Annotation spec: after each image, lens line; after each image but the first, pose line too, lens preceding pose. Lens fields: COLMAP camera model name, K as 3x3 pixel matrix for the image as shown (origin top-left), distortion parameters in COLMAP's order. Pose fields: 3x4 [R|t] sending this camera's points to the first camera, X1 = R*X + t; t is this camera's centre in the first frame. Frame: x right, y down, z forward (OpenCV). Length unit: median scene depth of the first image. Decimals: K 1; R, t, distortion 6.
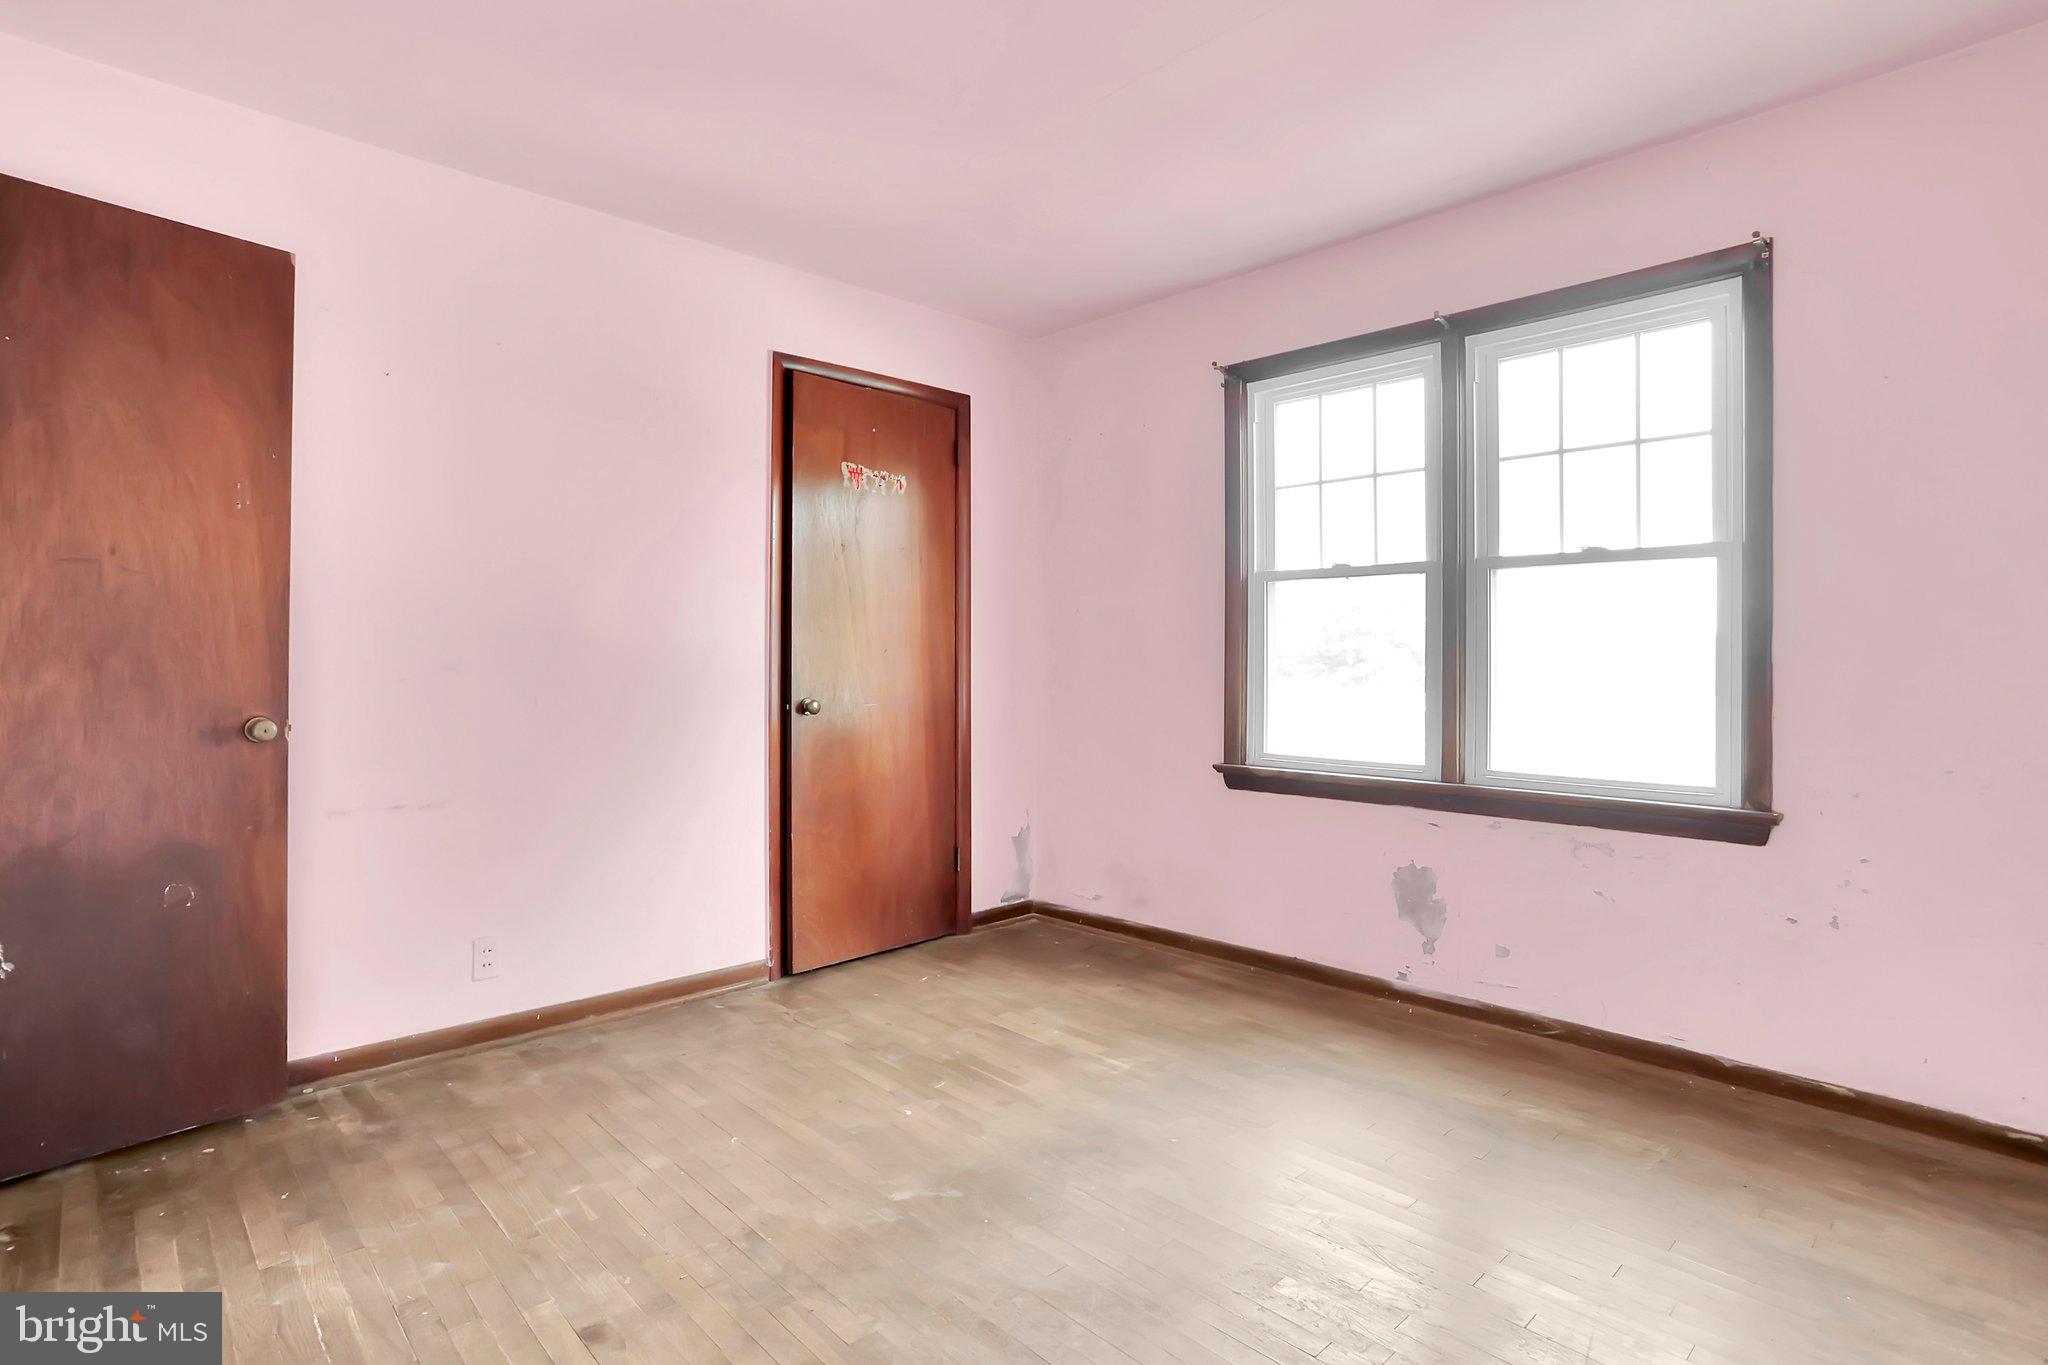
lens RADIAL K [[1028.6, 0, 1029.5], [0, 1028.6, 649.4], [0, 0, 1]] dist [-0.045905, 0.031031]
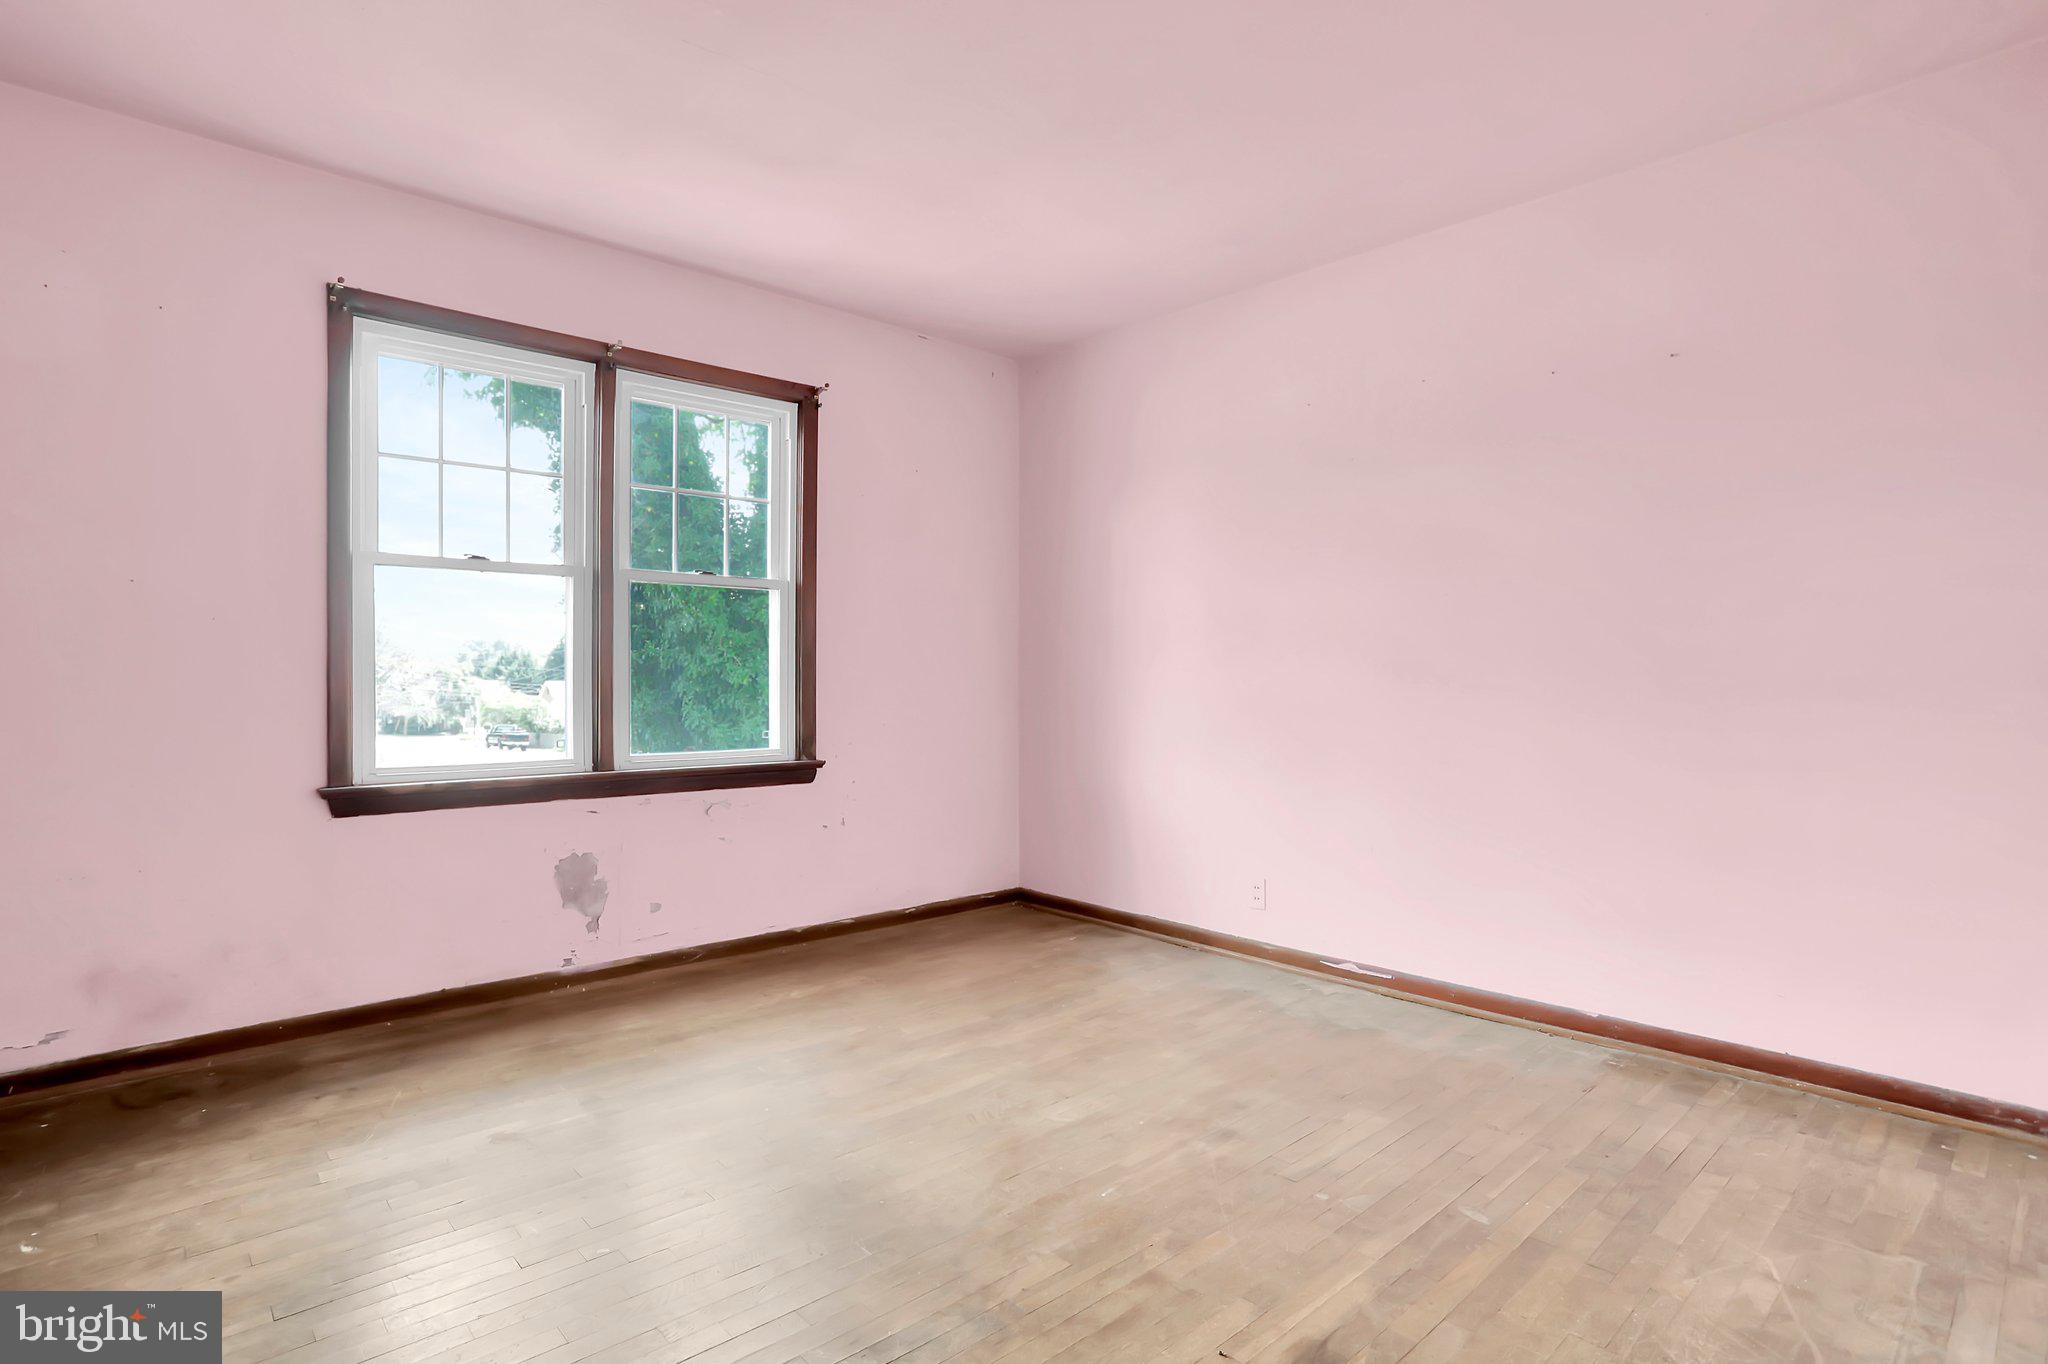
lens RADIAL K [[1006.1, 0, 1016.4], [0, 1006.1, 677.5], [0, 0, 1]] dist [-0.074484, 0.030556]
pose [[0.038006, -0.010880, 0.999218, -0.626139], [-0.016482, 0.999798, 0.011513, 0.010004], [-0.999142, -0.016906, 0.037819, 0.508524]]
